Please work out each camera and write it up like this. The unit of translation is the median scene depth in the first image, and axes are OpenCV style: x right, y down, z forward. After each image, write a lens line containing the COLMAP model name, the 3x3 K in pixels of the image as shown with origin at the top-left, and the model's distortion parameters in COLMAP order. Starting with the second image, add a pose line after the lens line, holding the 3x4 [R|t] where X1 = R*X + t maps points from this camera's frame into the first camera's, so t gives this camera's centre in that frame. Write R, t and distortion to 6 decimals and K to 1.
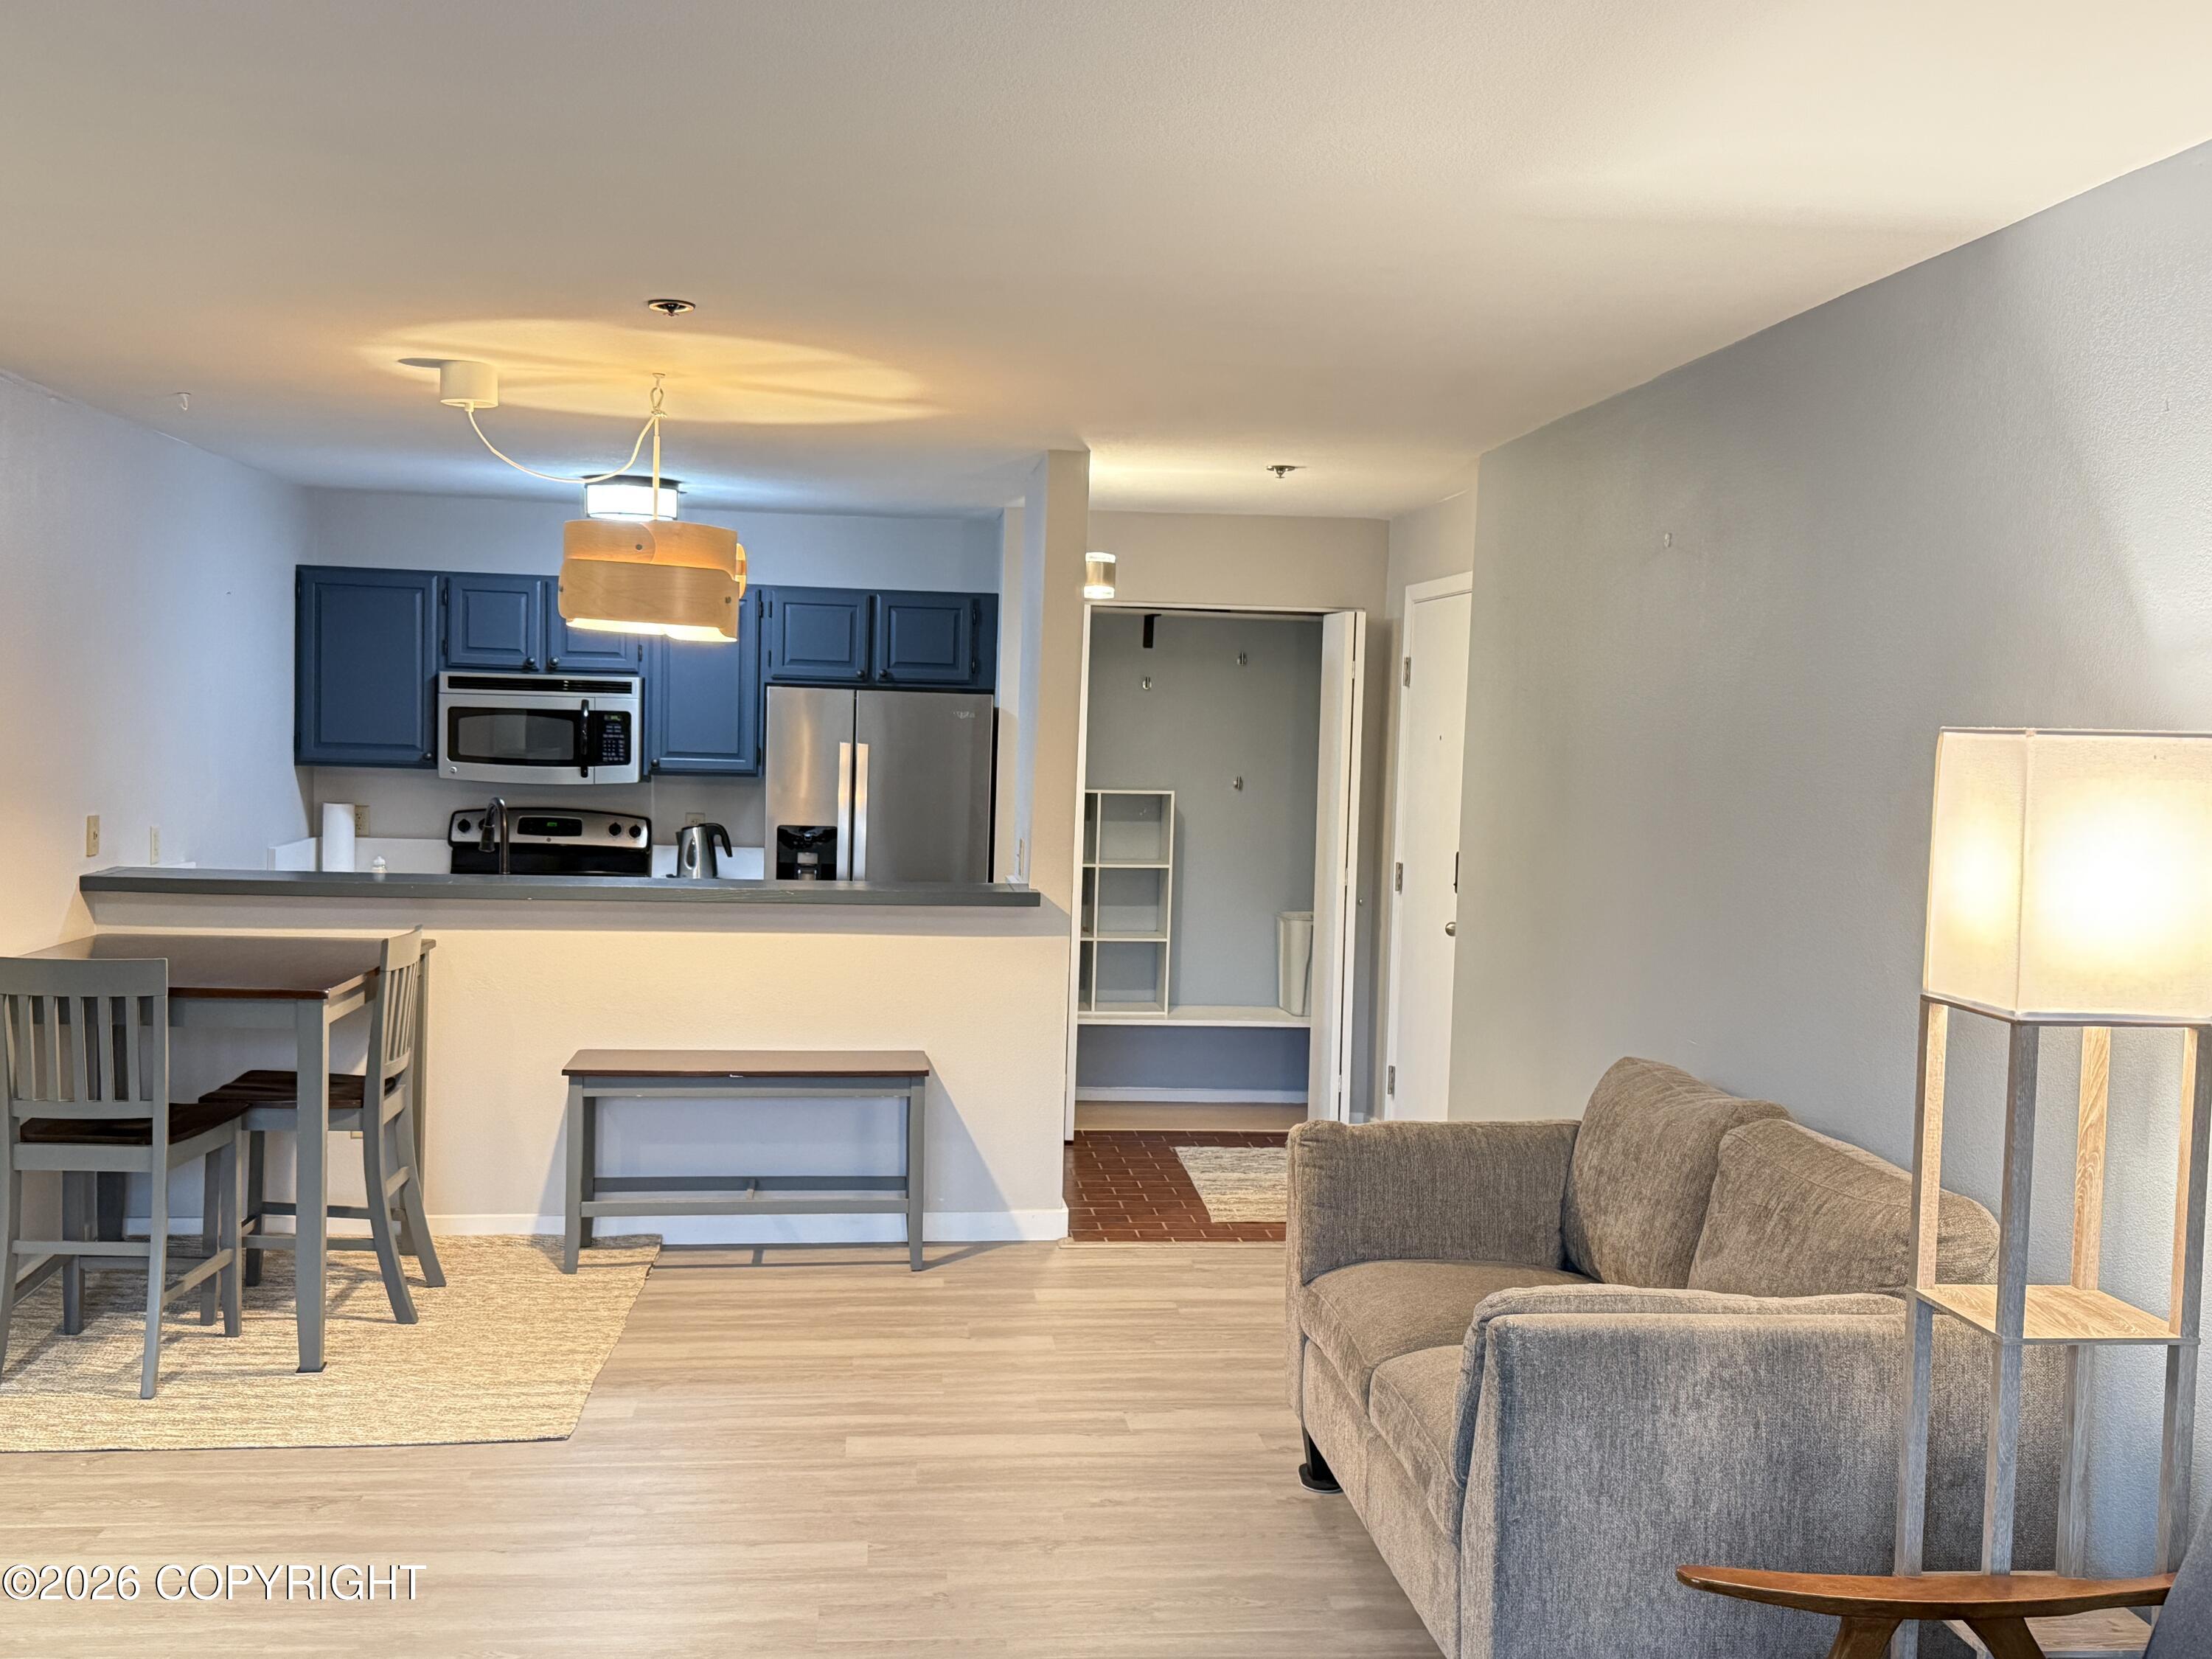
lens RADIAL K [[2171.1, 0, 1109.0], [0, 2171.1, 840.2], [0, 0, 1]] dist [0.176281, -0.383933]
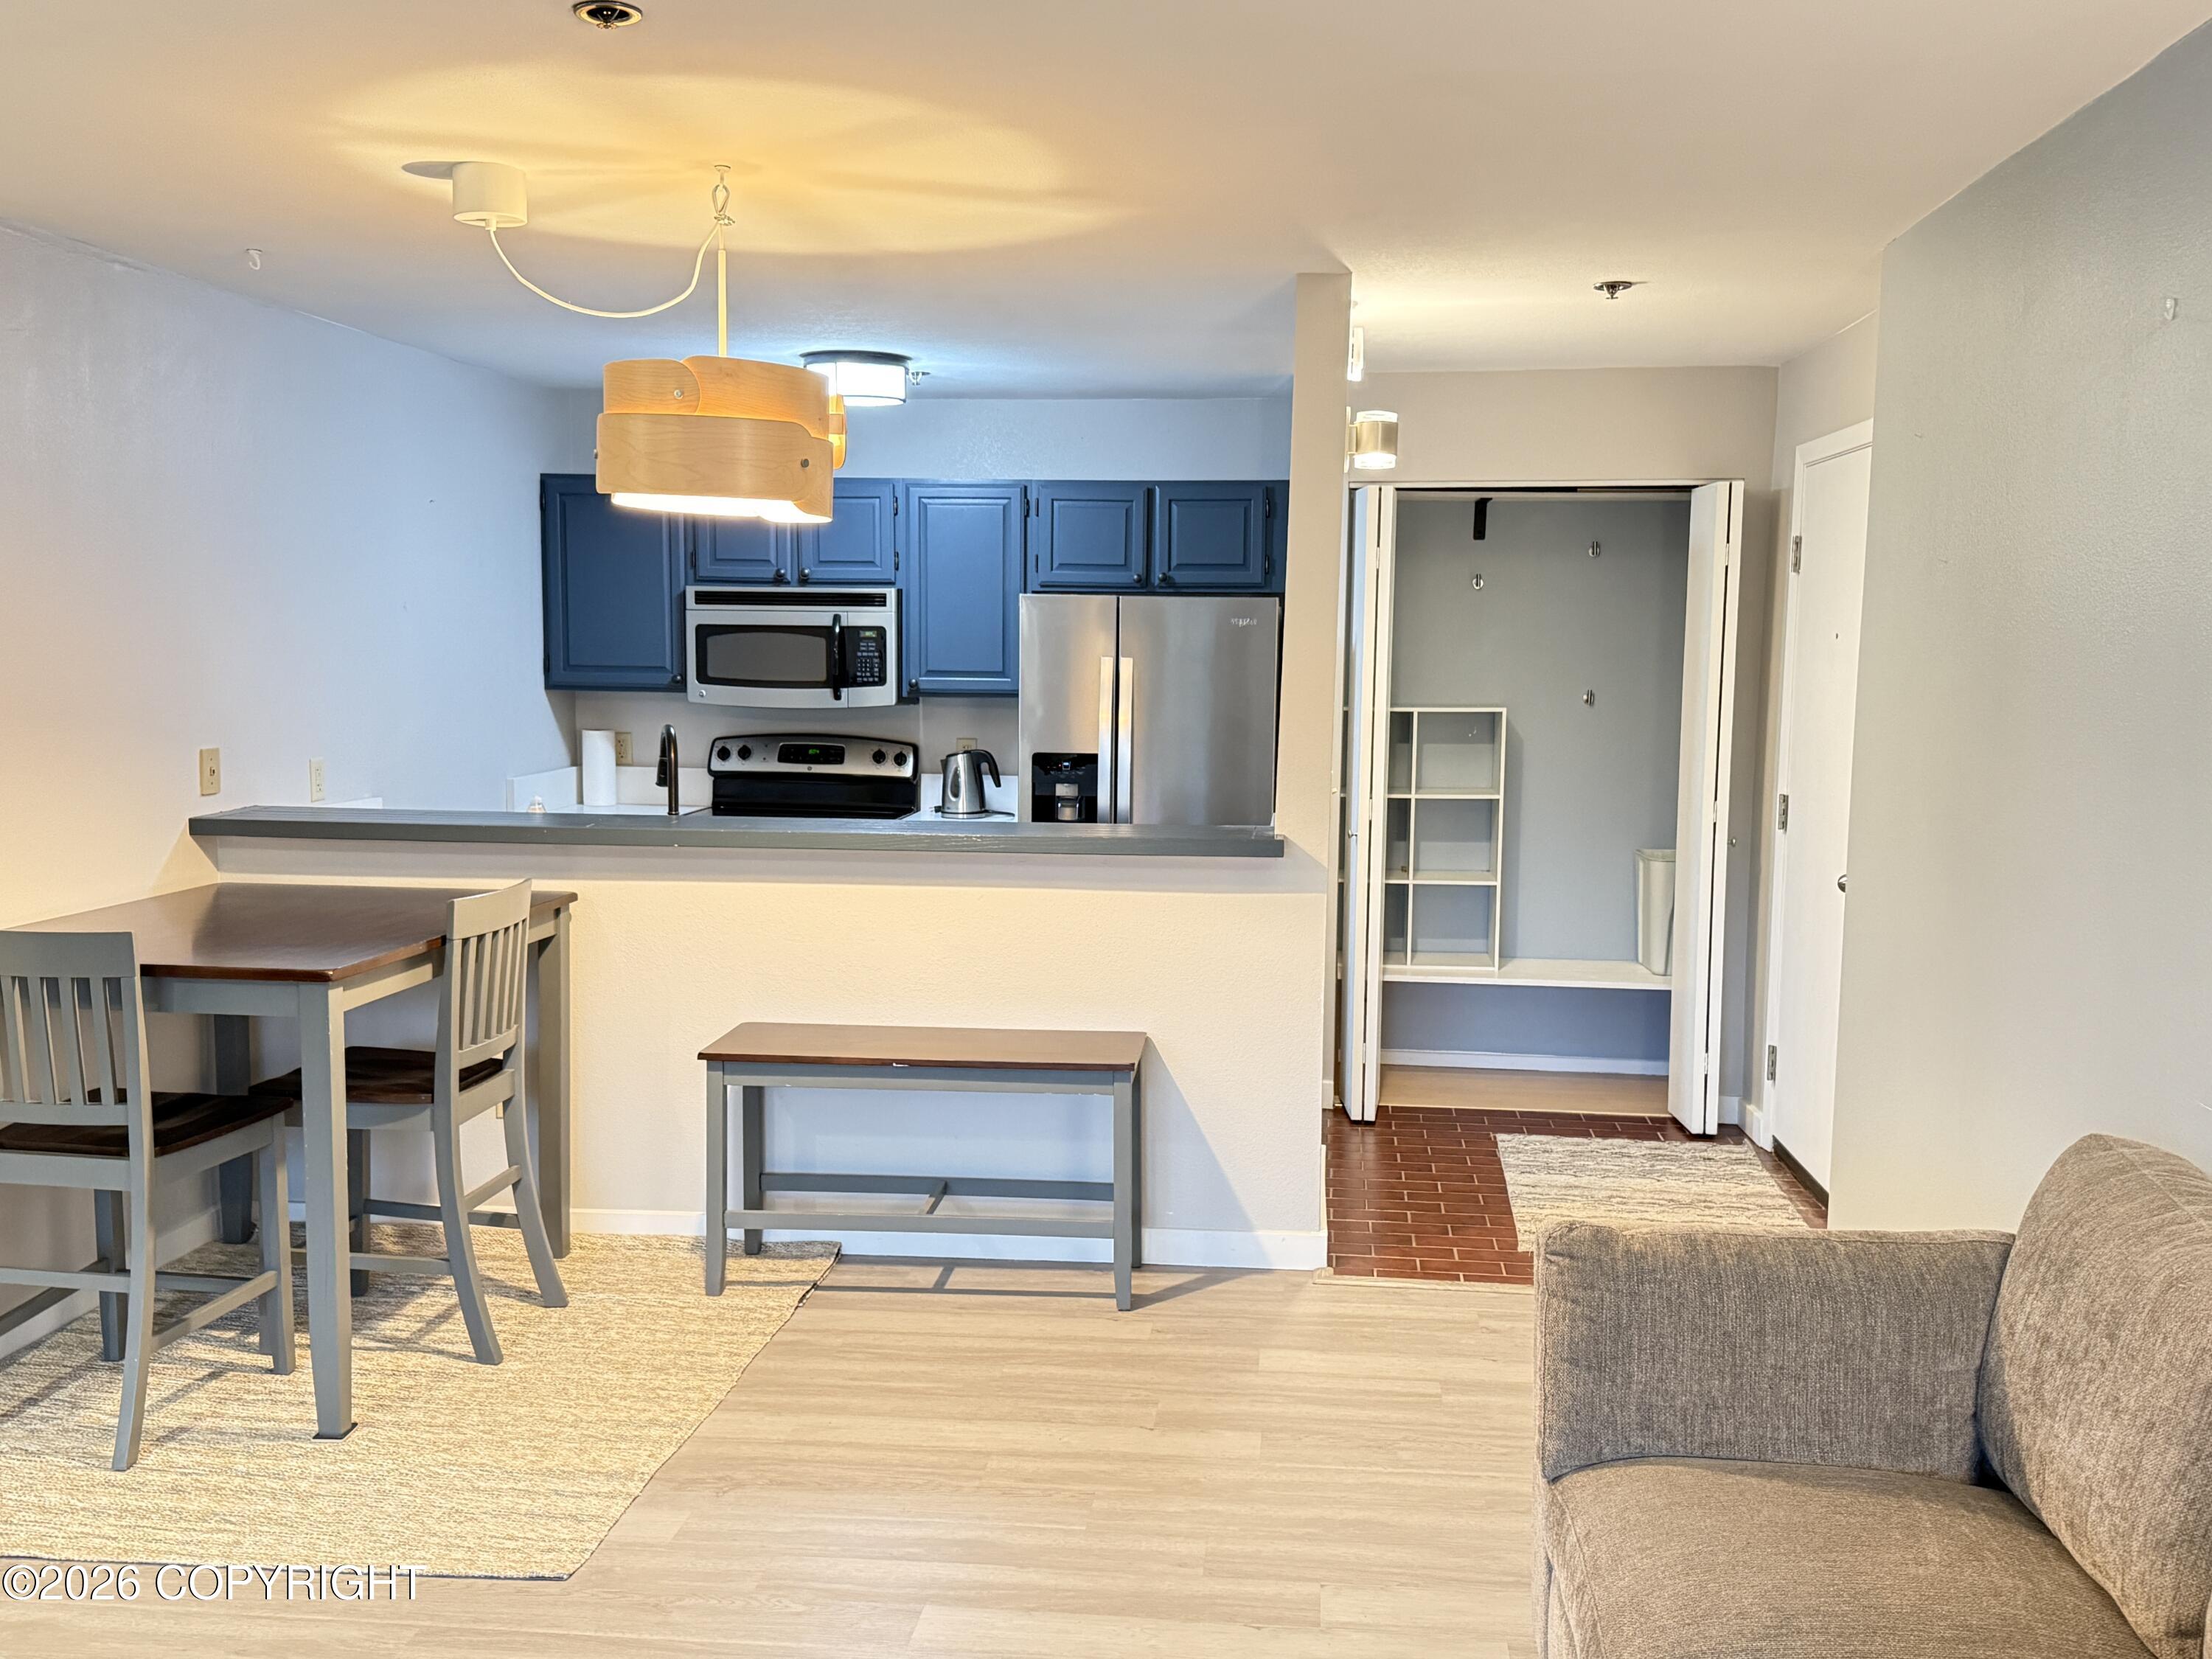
lens RADIAL K [[2010.7, 0, 1106.0], [0, 2010.7, 829.5], [0, 0, 1]] dist [0.182751, -0.393111]
pose [[0.977562, 0.002889, -0.210628, 0.048274], [0.005069, 0.999294, 0.037232, -0.005957], [0.210587, -0.037465, 0.976857, 0.214687]]
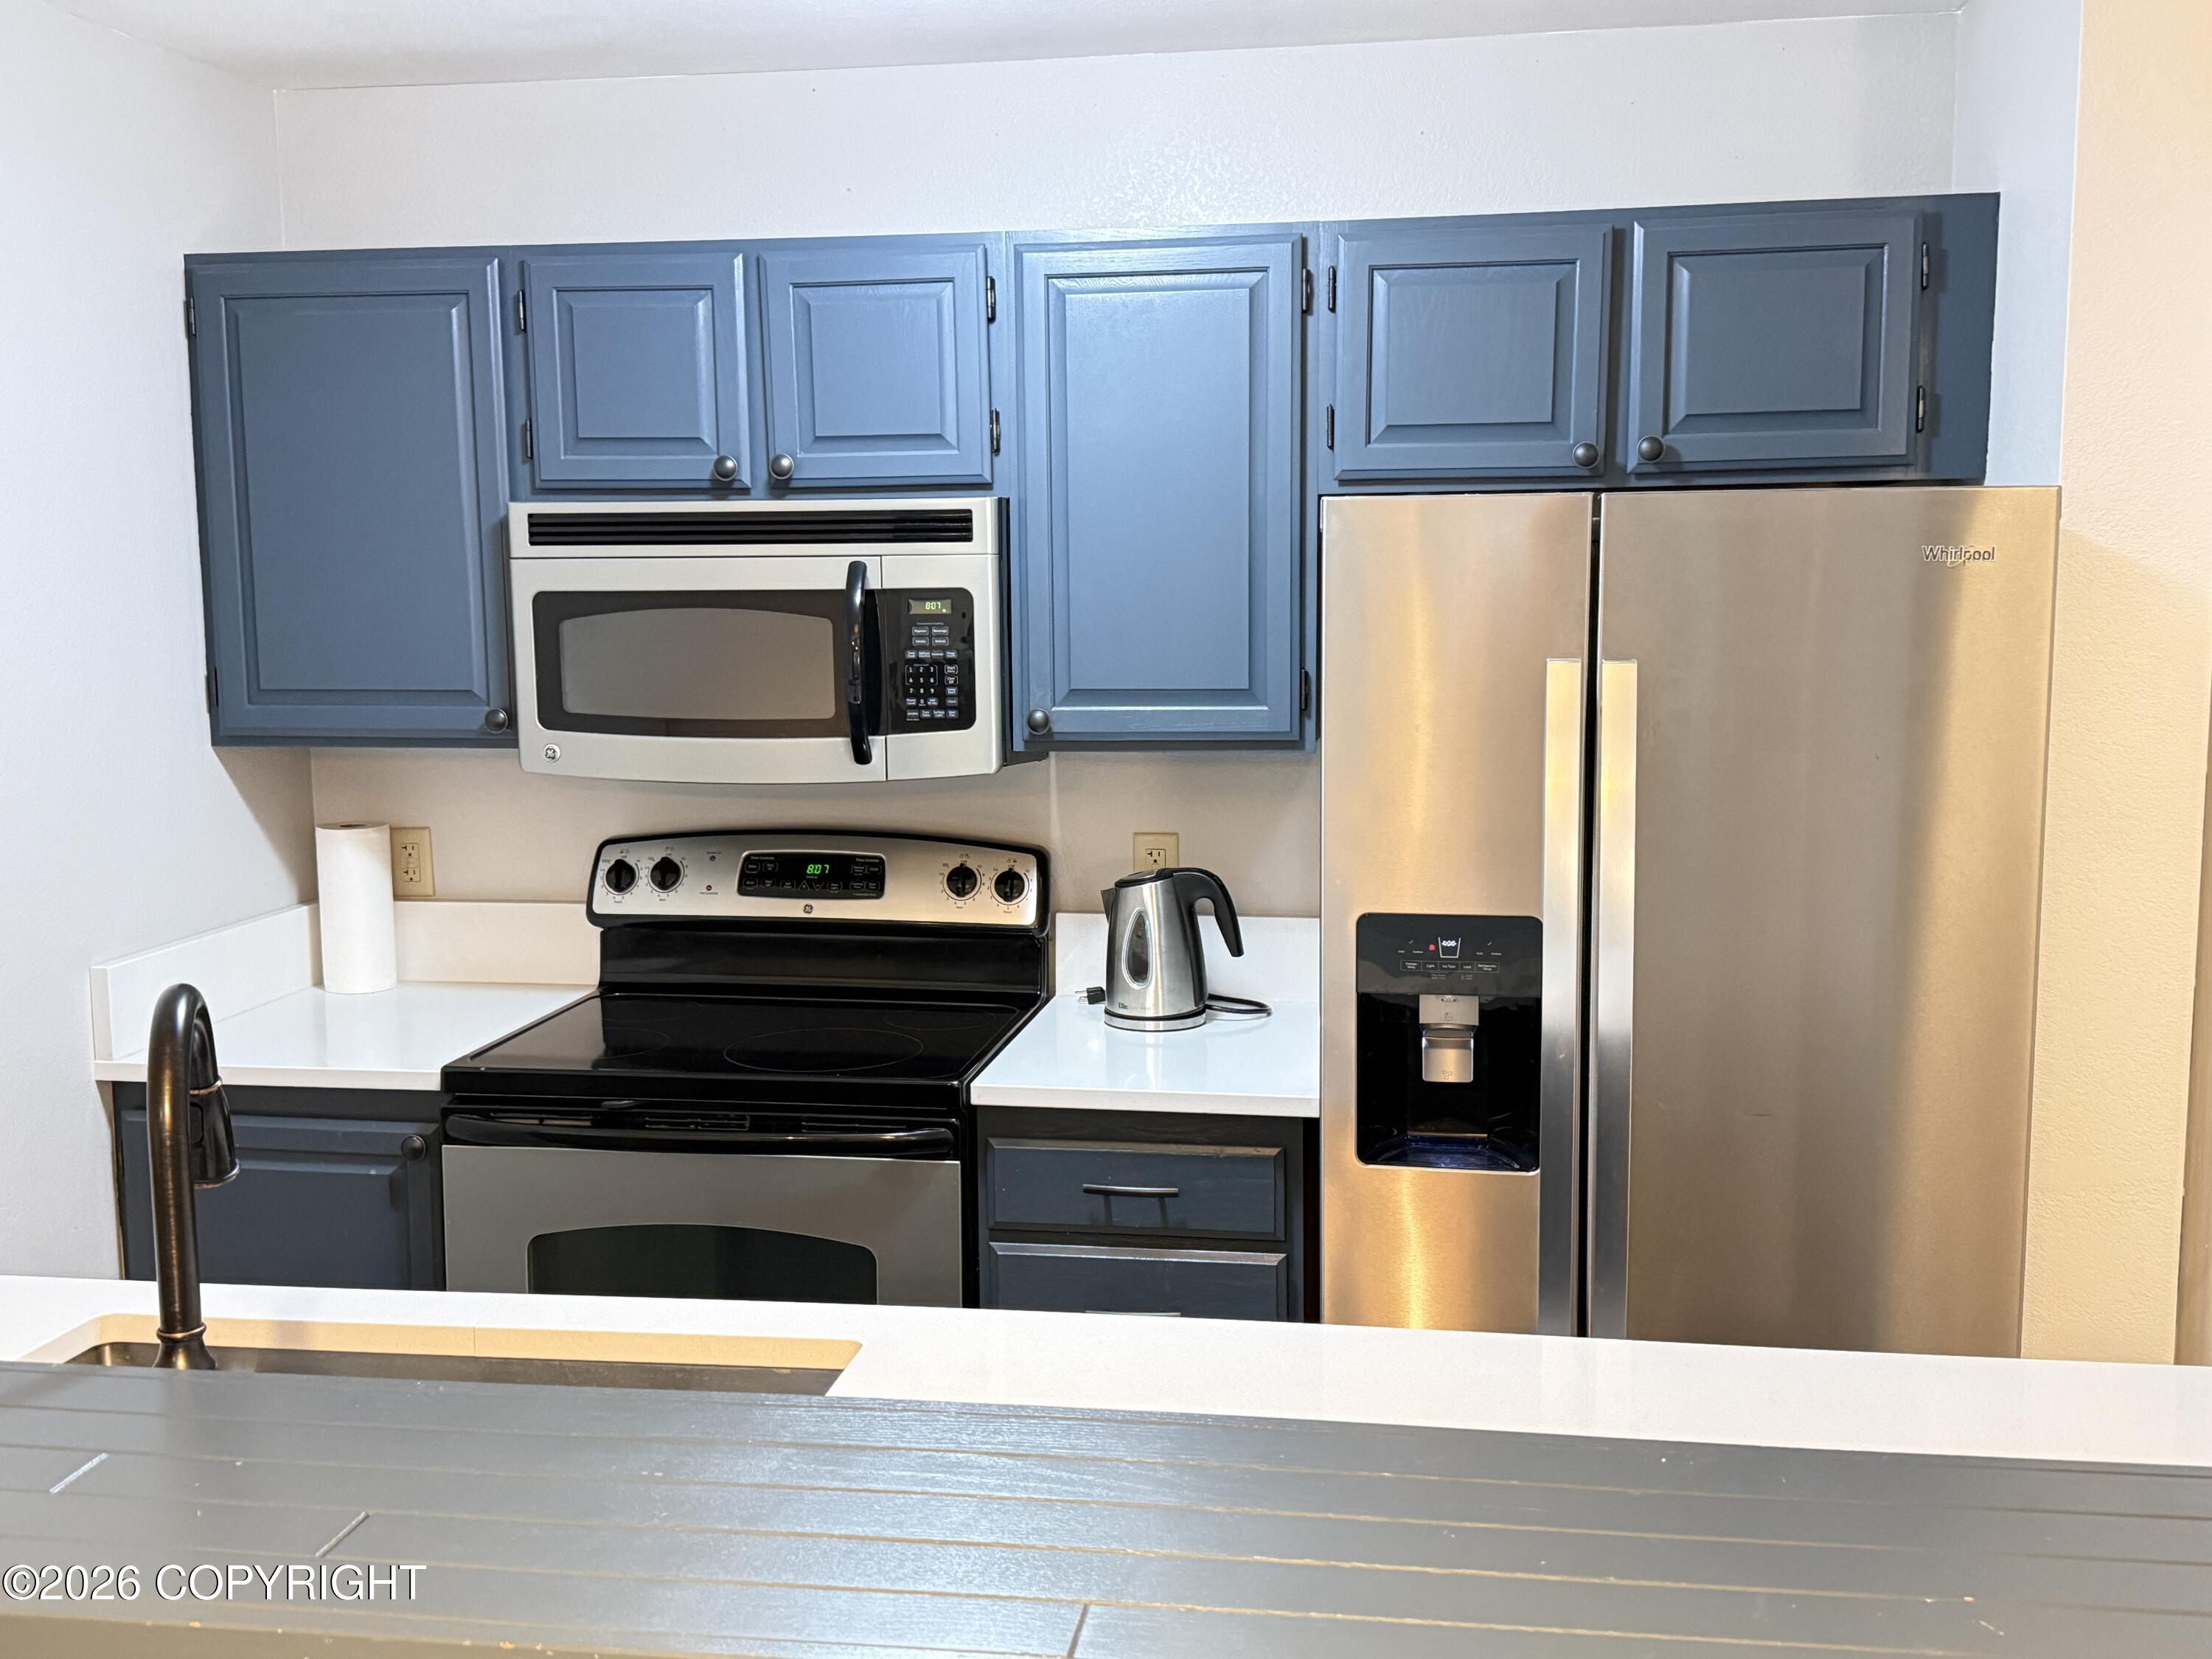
lens RADIAL K [[2171.1, 0, 1109.0], [0, 2171.1, 840.2], [0, 0, 1]] dist [0.176281, -0.383933]
pose [[0.965929, -0.006698, -0.258719, -0.103364], [0.022927, 0.997949, 0.059762, -0.039265], [0.257788, -0.063658, 0.964102, 0.674266]]
